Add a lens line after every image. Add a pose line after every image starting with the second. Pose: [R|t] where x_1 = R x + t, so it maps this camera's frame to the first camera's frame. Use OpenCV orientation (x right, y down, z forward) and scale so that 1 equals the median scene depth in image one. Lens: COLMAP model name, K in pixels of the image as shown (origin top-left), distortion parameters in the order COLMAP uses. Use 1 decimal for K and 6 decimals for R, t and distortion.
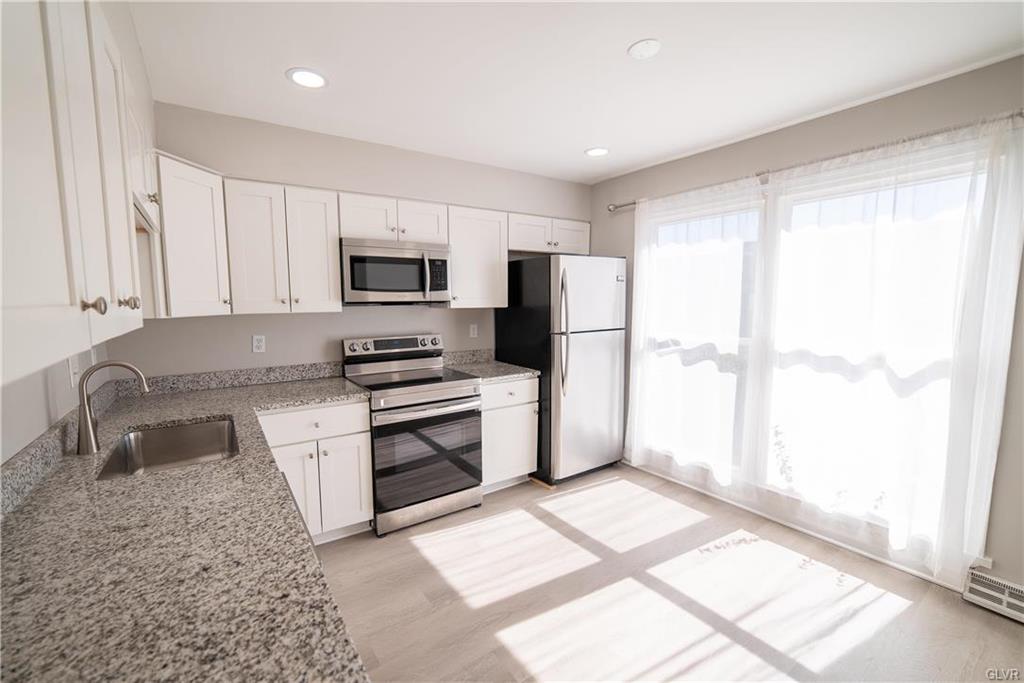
lens RADIAL K [[404.3, 0, 512.0], [0, 404.3, 341.5], [0, 0, 1]] dist [-0.000149, 0.000113]
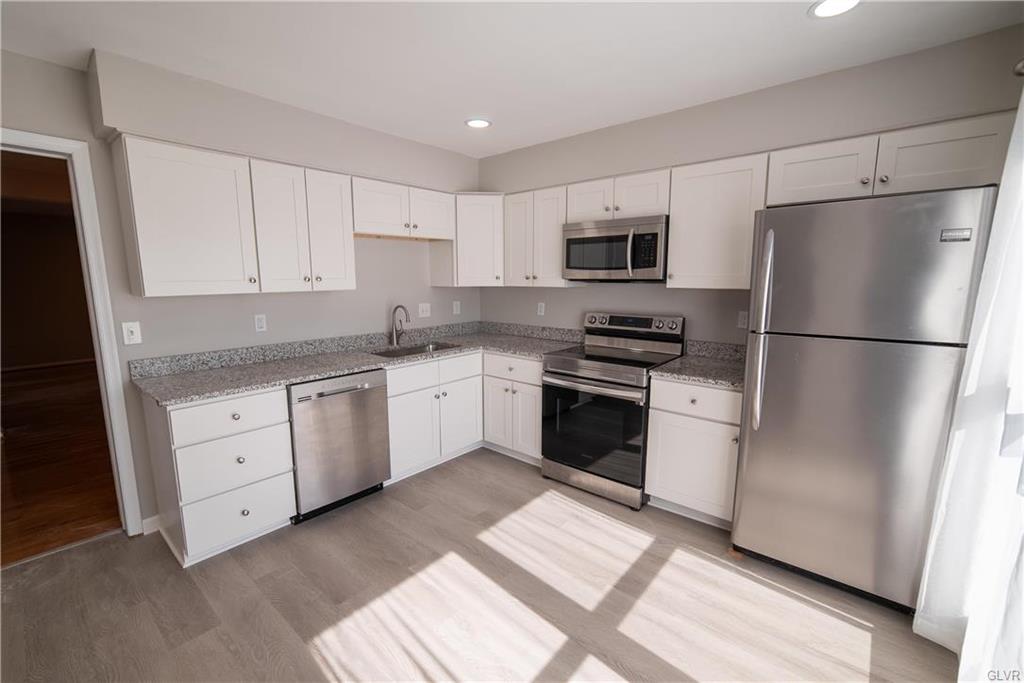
lens RADIAL K [[426.0, 0, 511.5], [0, 426.0, 339.1], [0, 0, 1]] dist [-0.016933, 0.005245]
pose [[0.297589, 0.143895, -0.943788, 0.718205], [-0.100822, 0.987785, 0.118812, -0.054465], [0.949355, 0.059798, 0.308462, 0.463191]]
